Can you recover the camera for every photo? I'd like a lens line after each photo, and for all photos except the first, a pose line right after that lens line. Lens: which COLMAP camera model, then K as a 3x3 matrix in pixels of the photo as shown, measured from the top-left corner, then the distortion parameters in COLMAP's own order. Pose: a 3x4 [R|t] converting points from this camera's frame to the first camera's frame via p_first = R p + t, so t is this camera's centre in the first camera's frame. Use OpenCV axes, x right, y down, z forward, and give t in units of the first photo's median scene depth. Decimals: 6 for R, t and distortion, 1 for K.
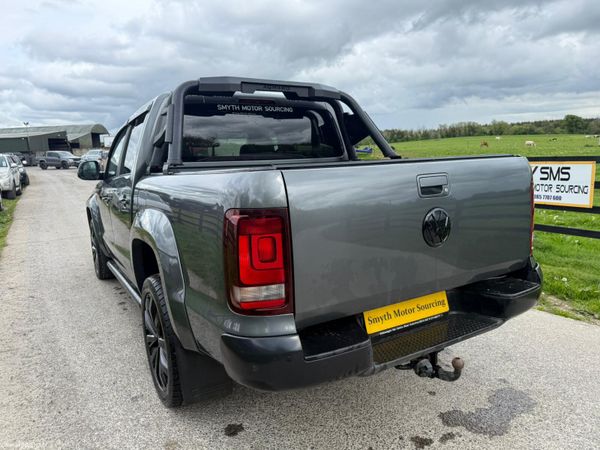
lens RADIAL K [[421.6, 0, 296.7], [0, 421.6, 225.5], [0, 0, 1]] dist [-0.000966, -0.004470]
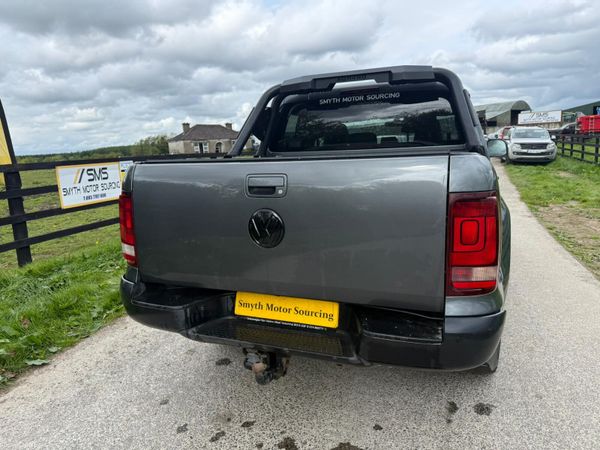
lens RADIAL K [[423.6, 0, 298.6], [0, 423.6, 224.5], [0, 0, 1]] dist [0.004640, -0.017931]
pose [[0.601727, 0.148902, -0.784699, 0.878054], [-0.110719, 0.988533, 0.102679, -0.085827], [0.790991, 0.025096, 0.611313, 0.348758]]
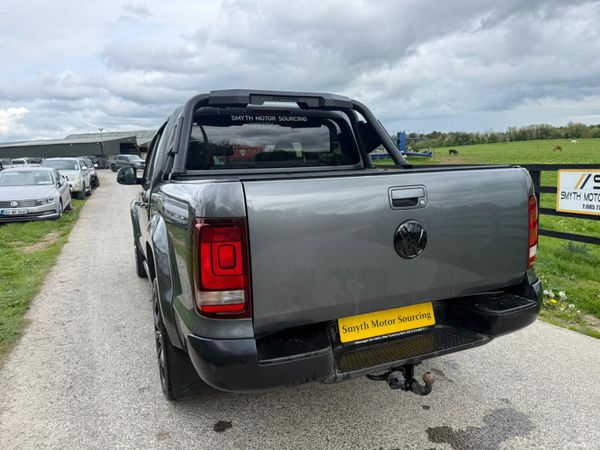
lens RADIAL K [[421.6, 0, 296.7], [0, 421.6, 225.5], [0, 0, 1]] dist [-0.000966, -0.004470]
pose [[0.990545, 0.024064, -0.135065, 0.151603], [-0.025220, 0.999658, -0.006853, -0.011786], [0.134854, 0.010195, 0.990813, -0.018959]]
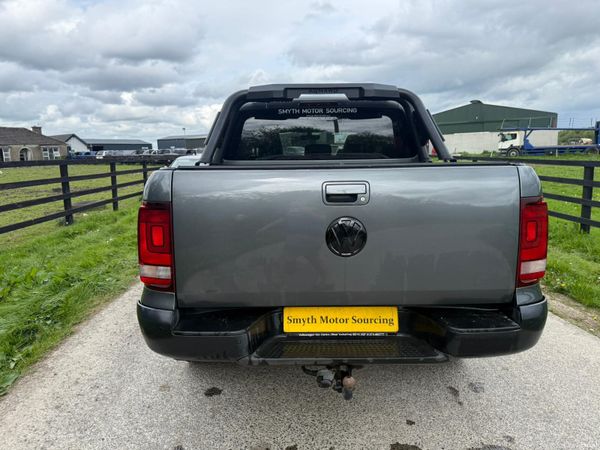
lens RADIAL K [[423.6, 0, 298.6], [0, 423.6, 224.5], [0, 0, 1]] dist [0.004640, -0.017931]
pose [[0.864402, 0.101060, -0.492540, 0.541848], [-0.097469, 0.994690, 0.033036, -0.033868], [0.493264, 0.019451, 0.869662, 0.083846]]
